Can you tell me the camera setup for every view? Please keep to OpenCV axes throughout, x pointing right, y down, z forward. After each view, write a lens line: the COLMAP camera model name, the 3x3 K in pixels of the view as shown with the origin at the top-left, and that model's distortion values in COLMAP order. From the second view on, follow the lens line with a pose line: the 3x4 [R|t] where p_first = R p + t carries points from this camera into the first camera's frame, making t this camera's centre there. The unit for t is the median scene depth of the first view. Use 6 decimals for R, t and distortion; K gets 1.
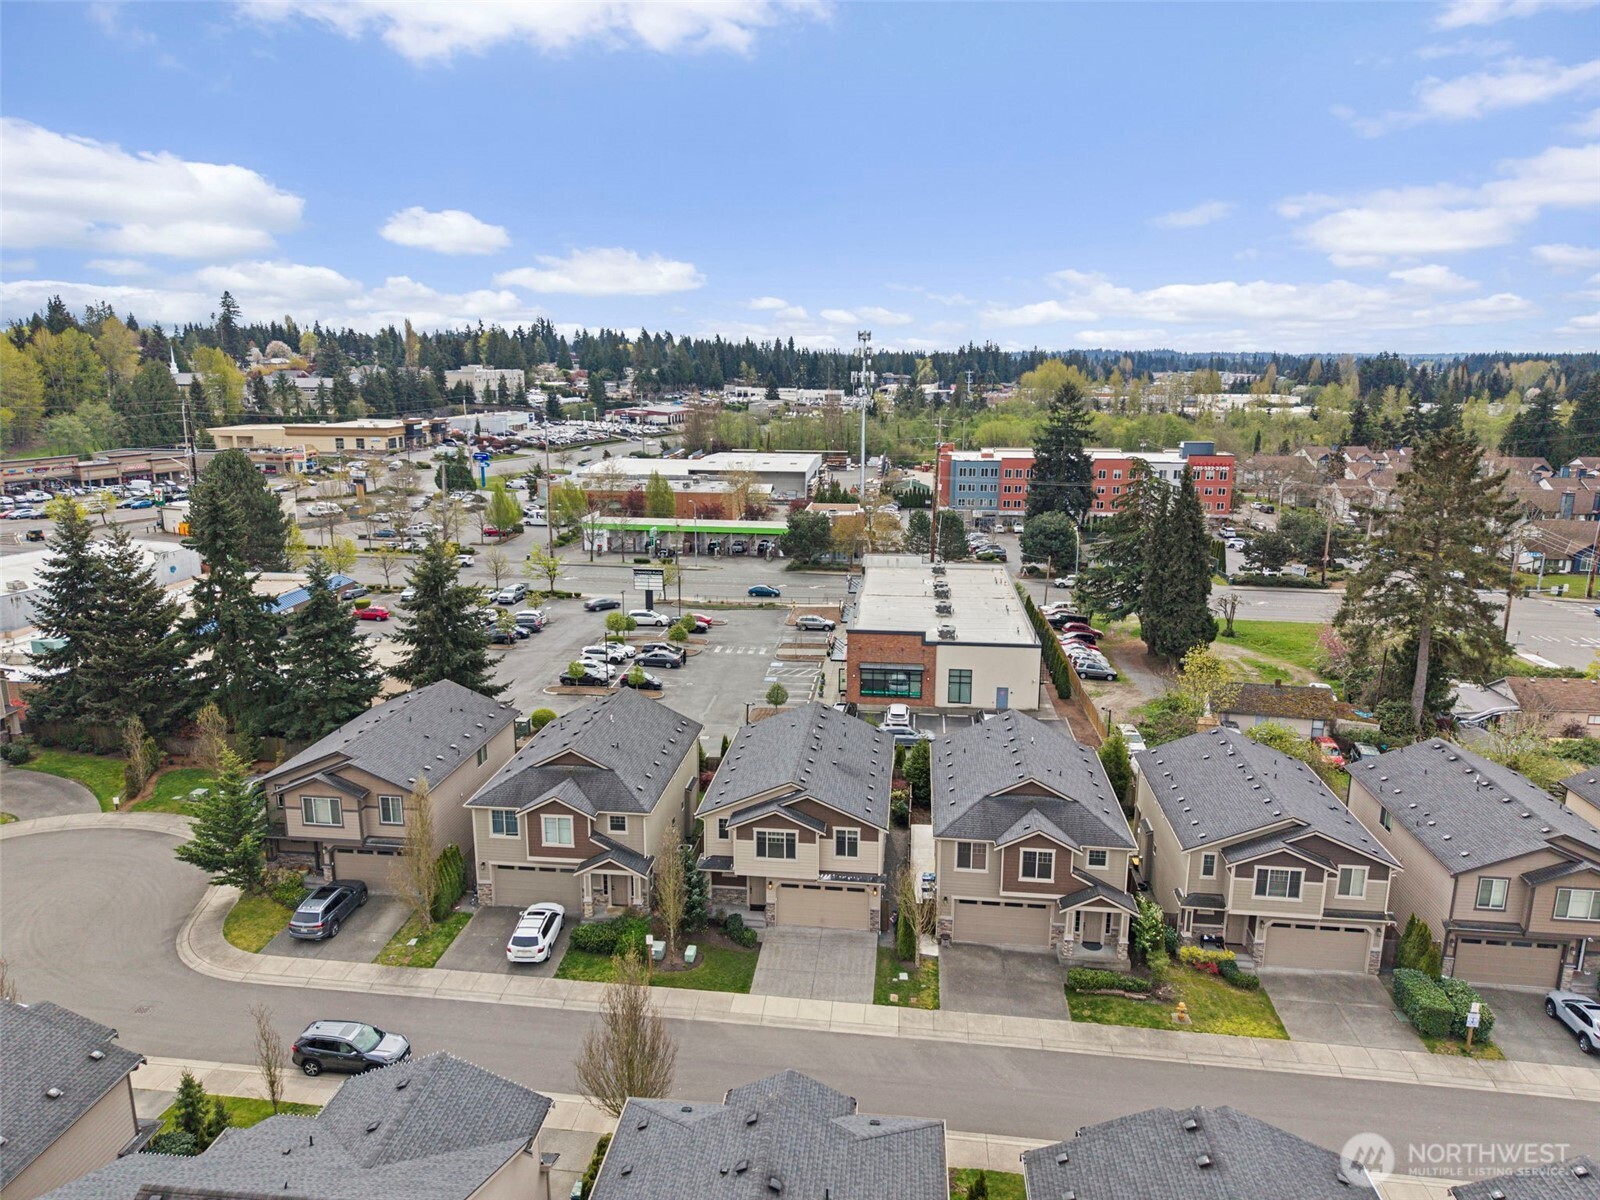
lens RADIAL K [[1076.9, 0, 799.2], [0, 1076.9, 600.7], [0, 0, 1]] dist [0.030793, 0.001018]
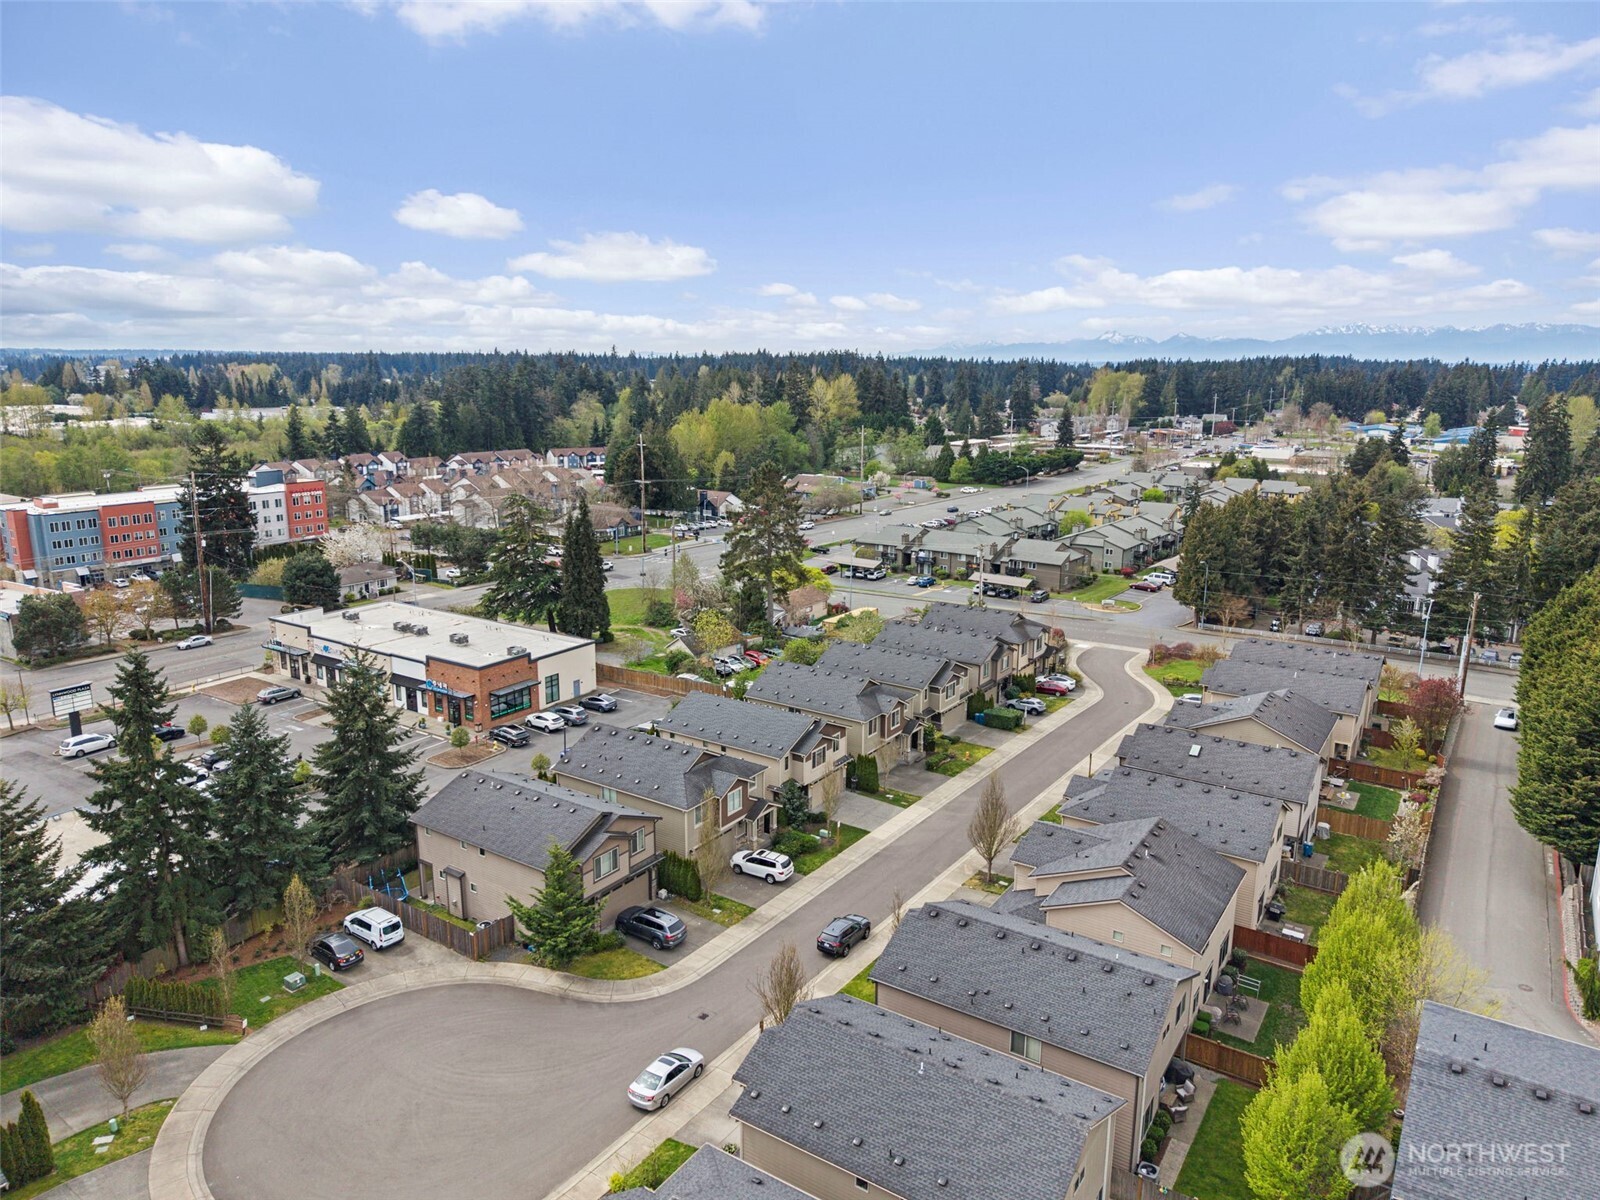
lens RADIAL K [[1076.9, 0, 799.8], [0, 1076.9, 600.2], [0, 0, 1]] dist [0.030793, 0.001018]
pose [[0.459422, -0.195712, 0.866388, -1.125621], [0.192063, 0.974235, 0.118228, -0.162910], [-0.867204, 0.112085, 0.485174, 0.170387]]
